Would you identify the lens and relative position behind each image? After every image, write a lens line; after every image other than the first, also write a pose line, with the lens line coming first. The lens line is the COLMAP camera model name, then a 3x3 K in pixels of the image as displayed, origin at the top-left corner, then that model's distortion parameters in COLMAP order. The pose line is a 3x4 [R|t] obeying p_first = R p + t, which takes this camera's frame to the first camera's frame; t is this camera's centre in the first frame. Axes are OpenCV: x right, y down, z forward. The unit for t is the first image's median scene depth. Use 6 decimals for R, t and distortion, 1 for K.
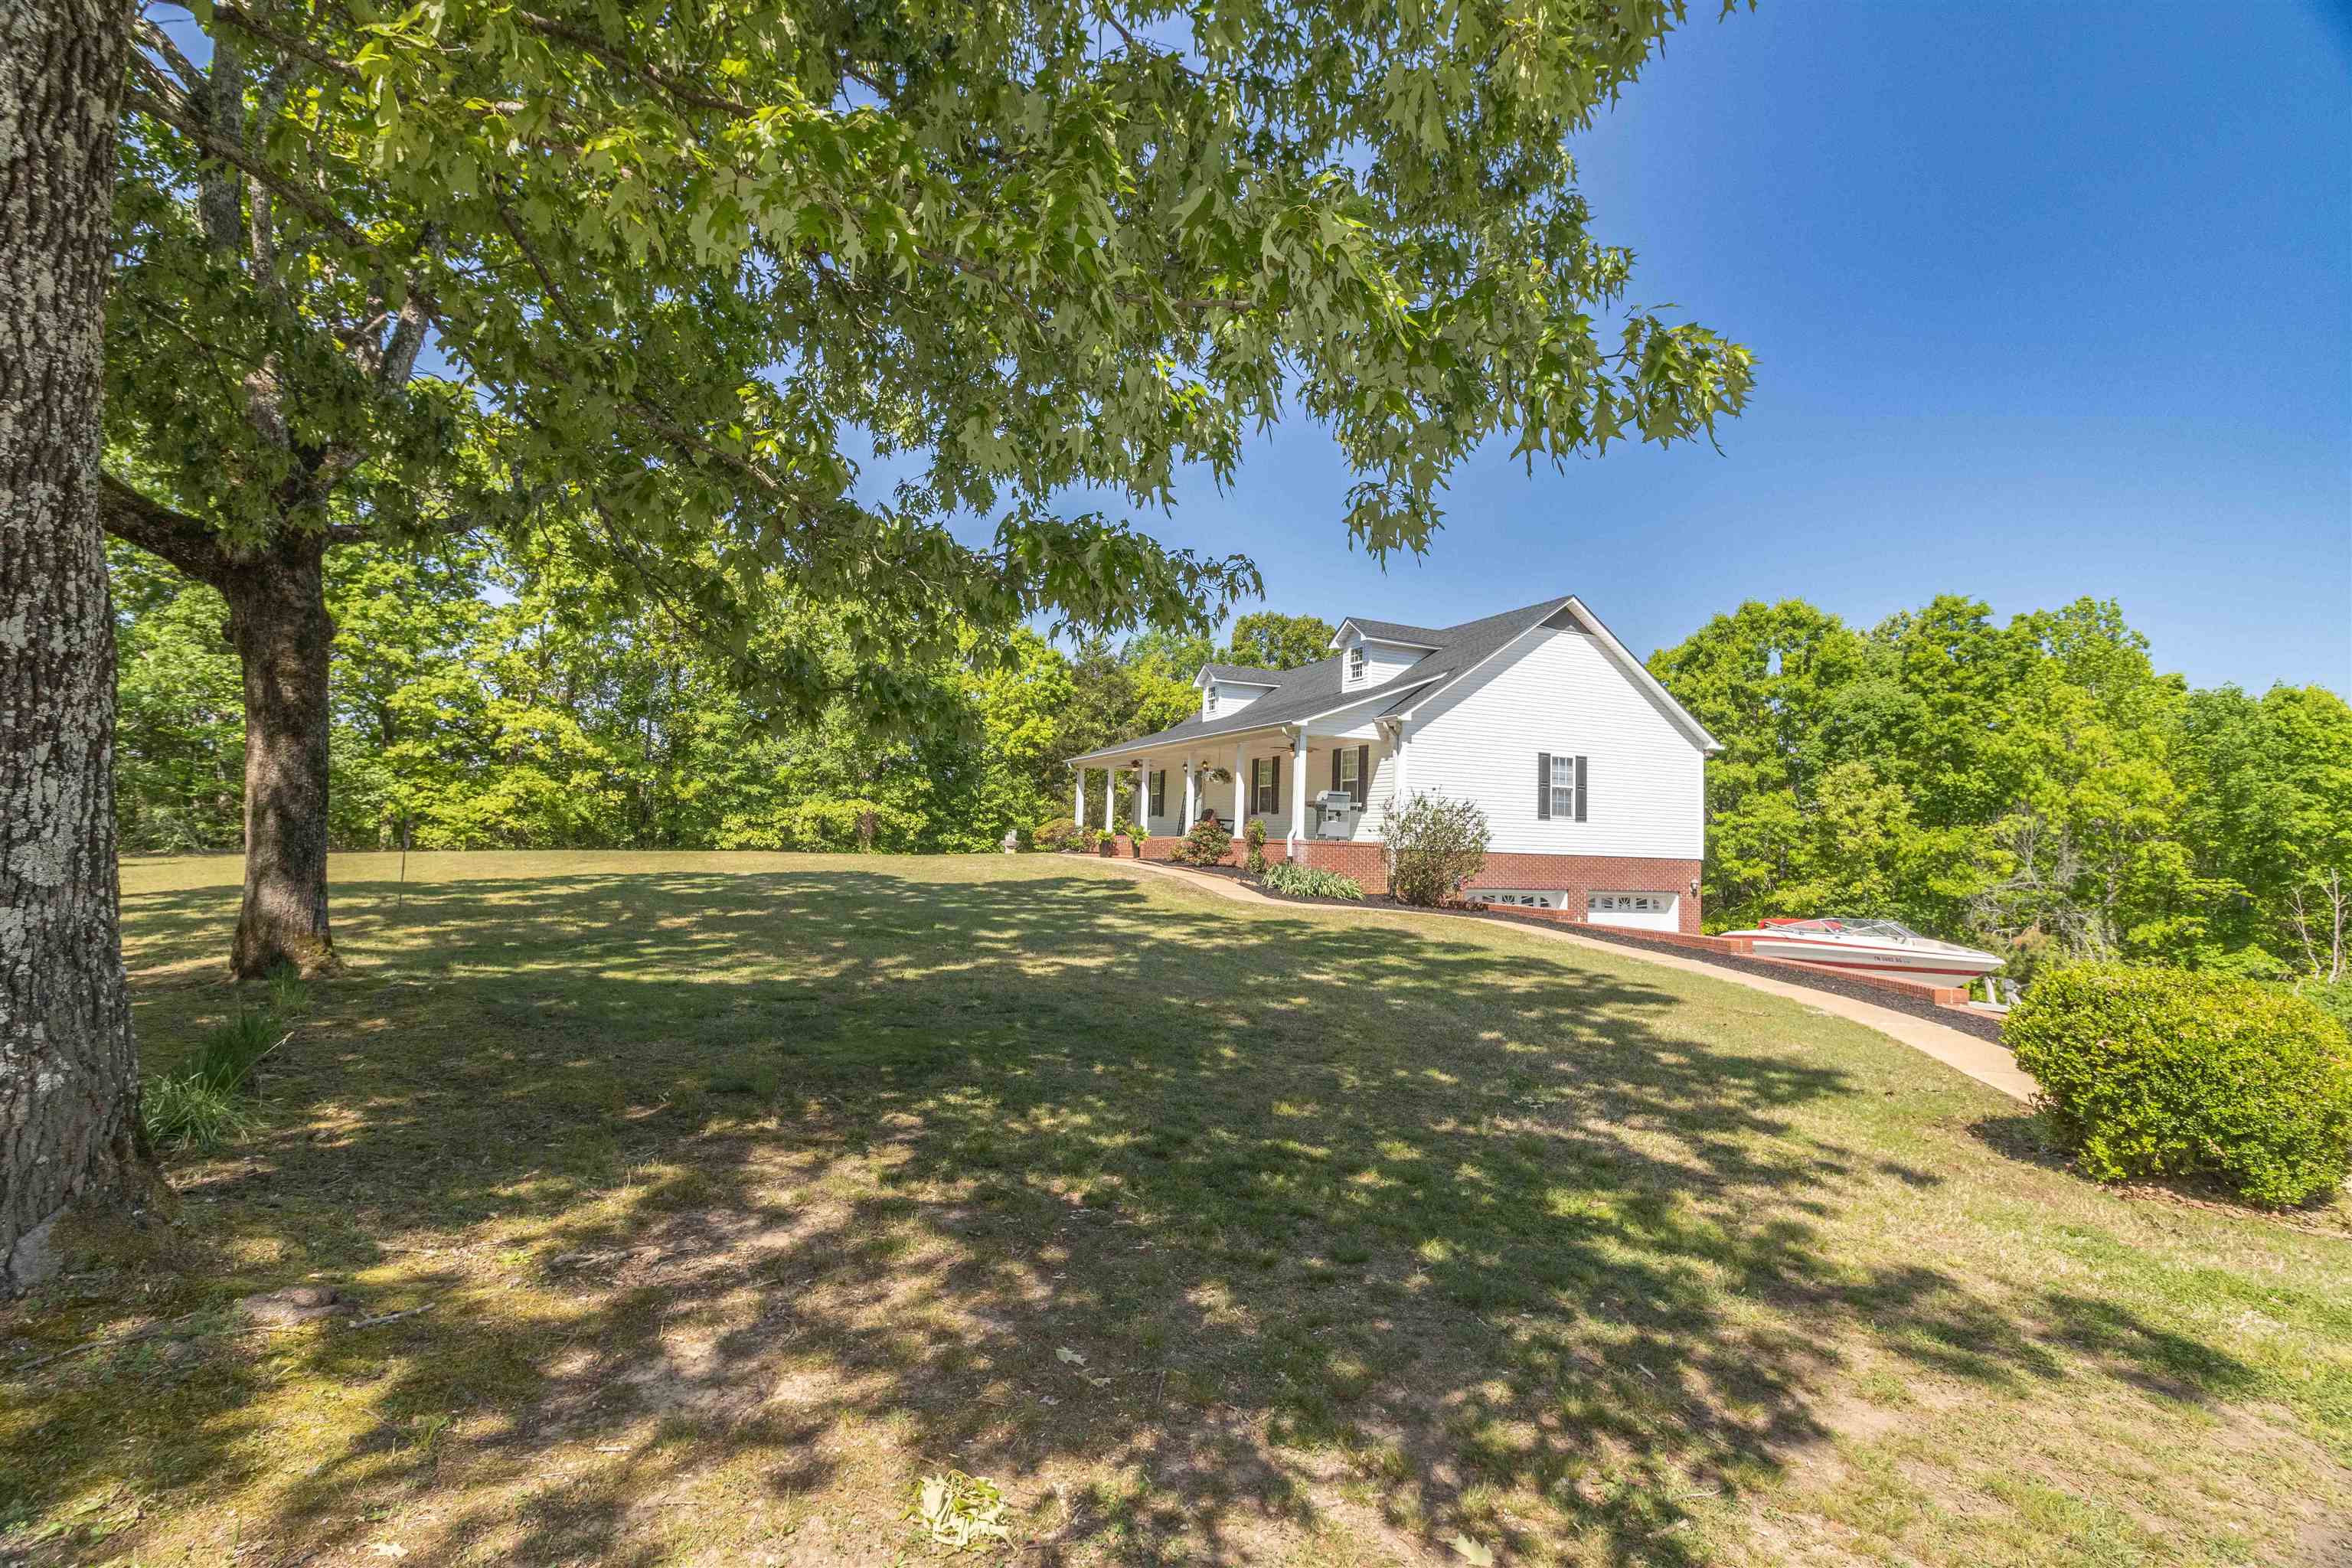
lens RADIAL K [[1075.6, 0, 1169.7], [0, 1075.6, 786.7], [0, 0, 1]] dist [0.000056, 0.000589]
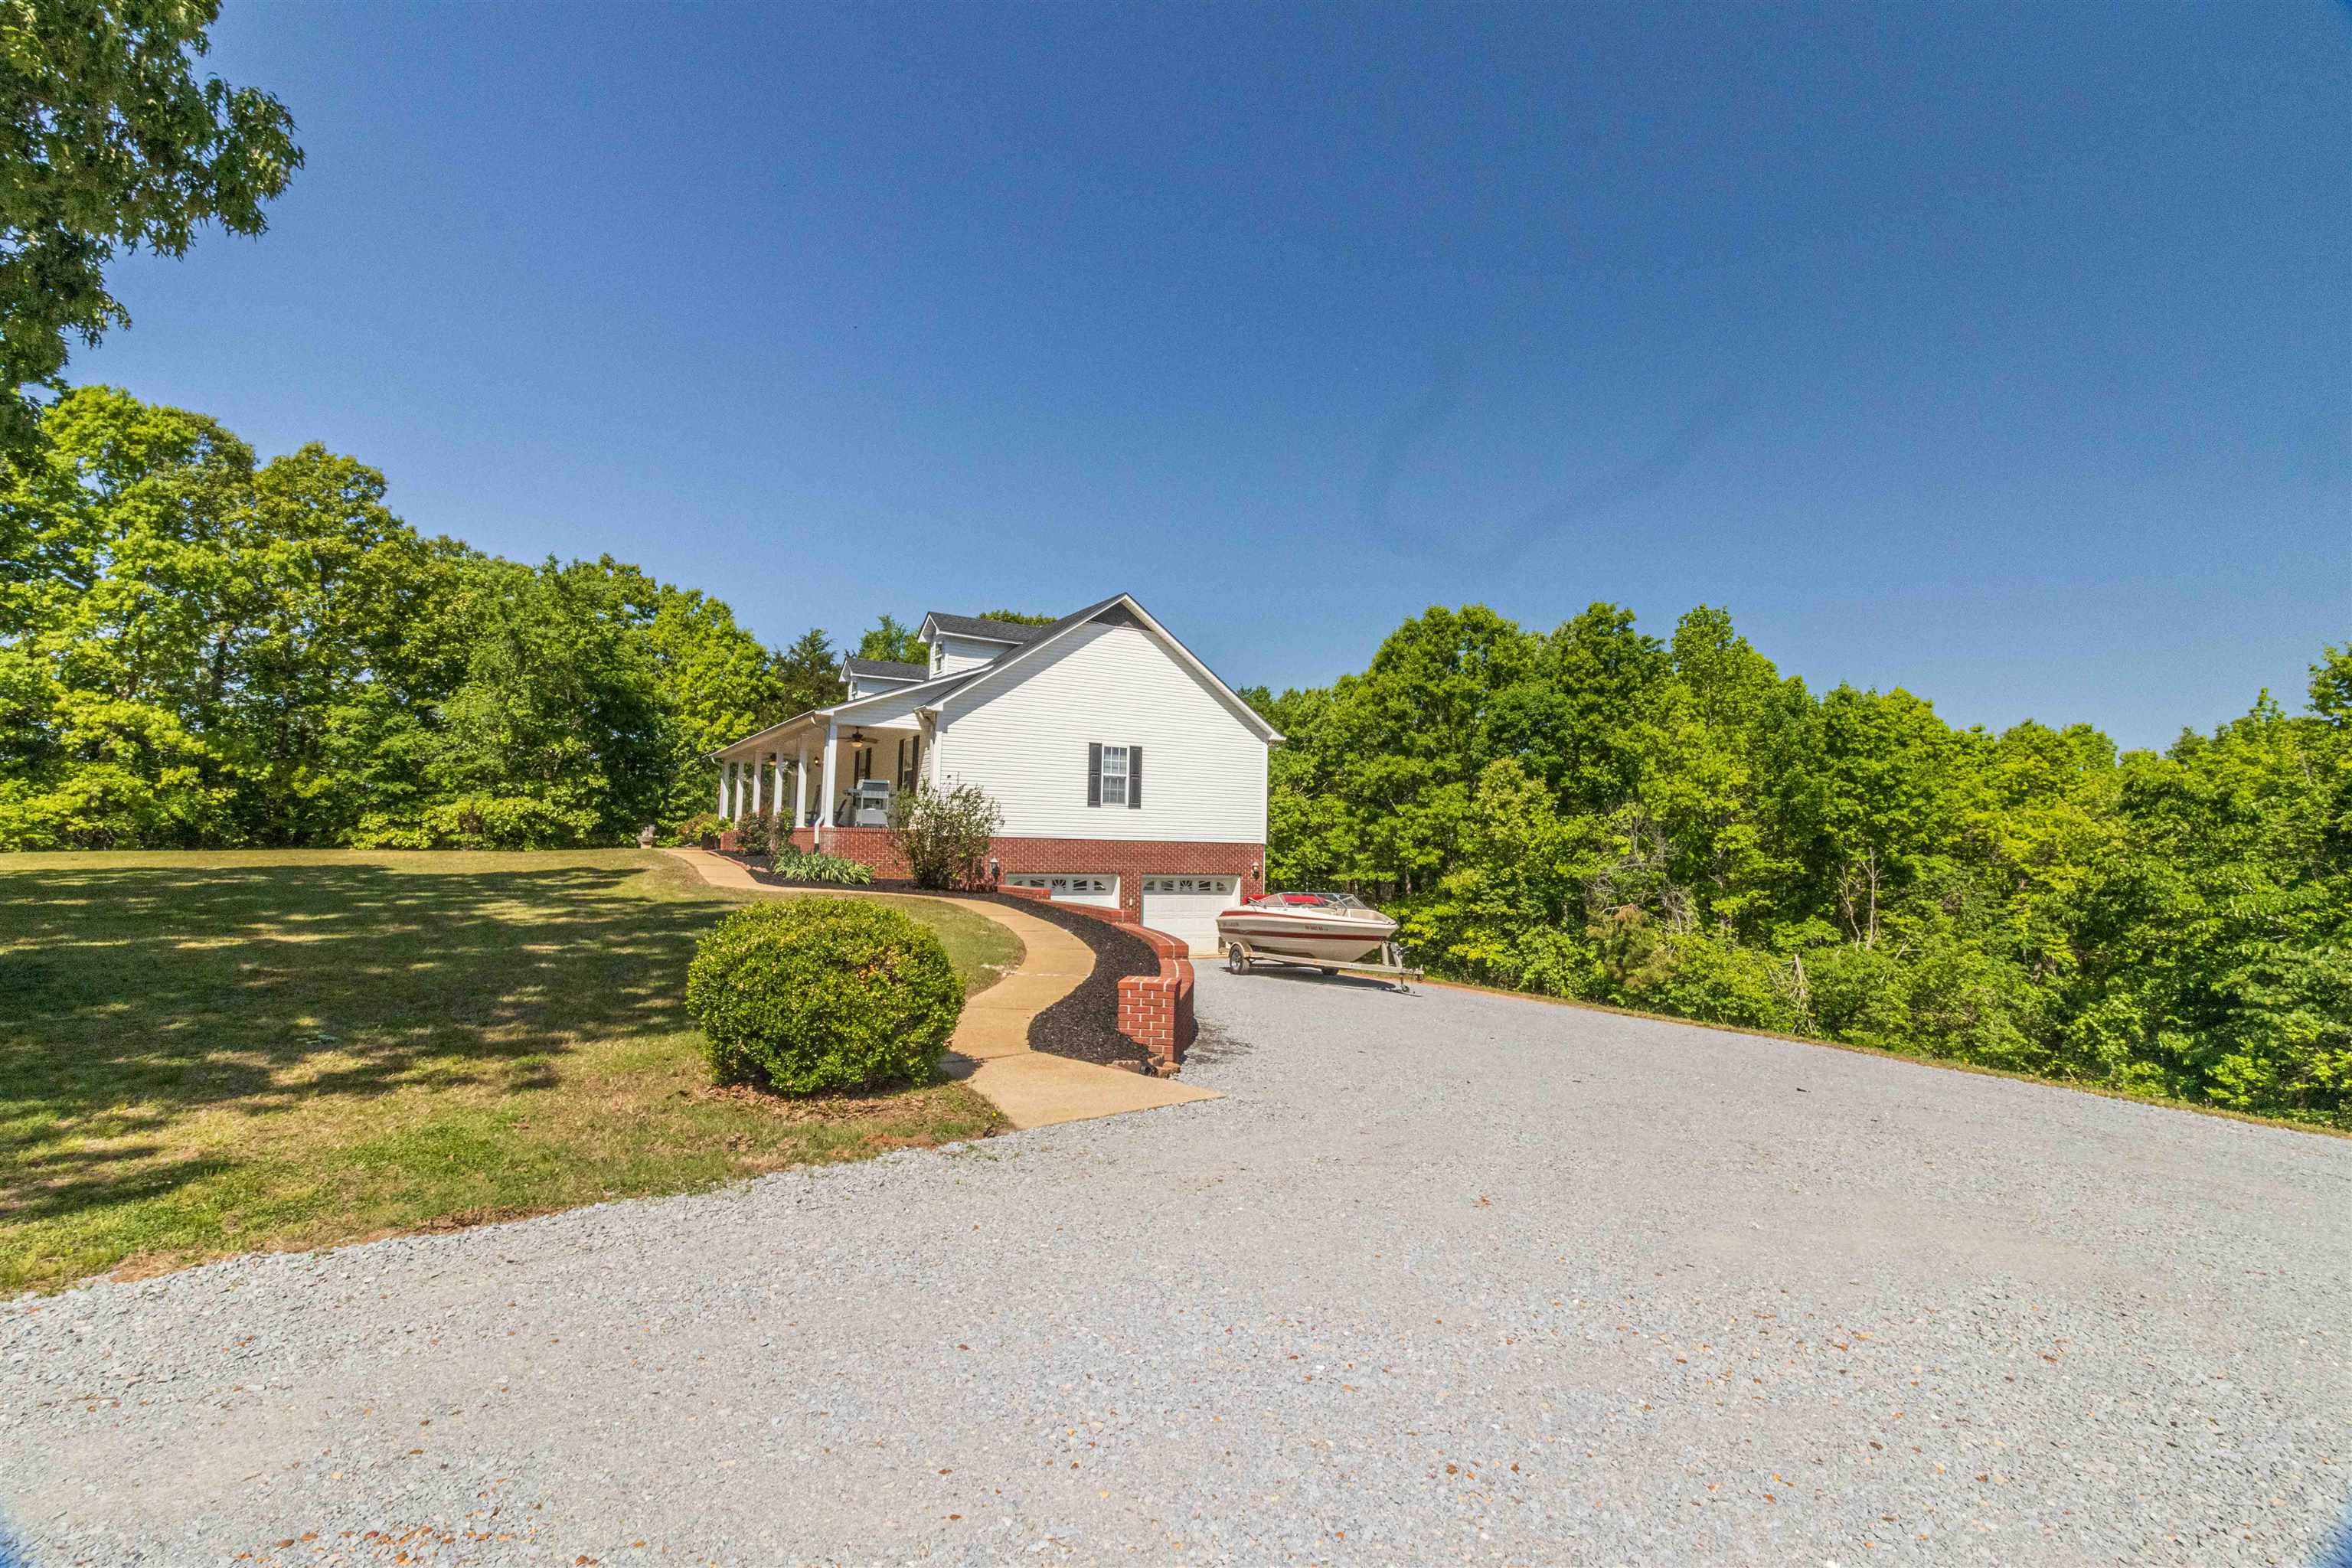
lens RADIAL K [[1064.4, 0, 1178.2], [0, 1064.4, 826.5], [0, 0, 1]] dist [-0.001524, 0.000008]
pose [[0.992423, -0.010202, 0.122448, 0.189208], [0.005992, 0.999380, 0.034702, 0.008941], [-0.122726, -0.033705, 0.991868, -0.024664]]
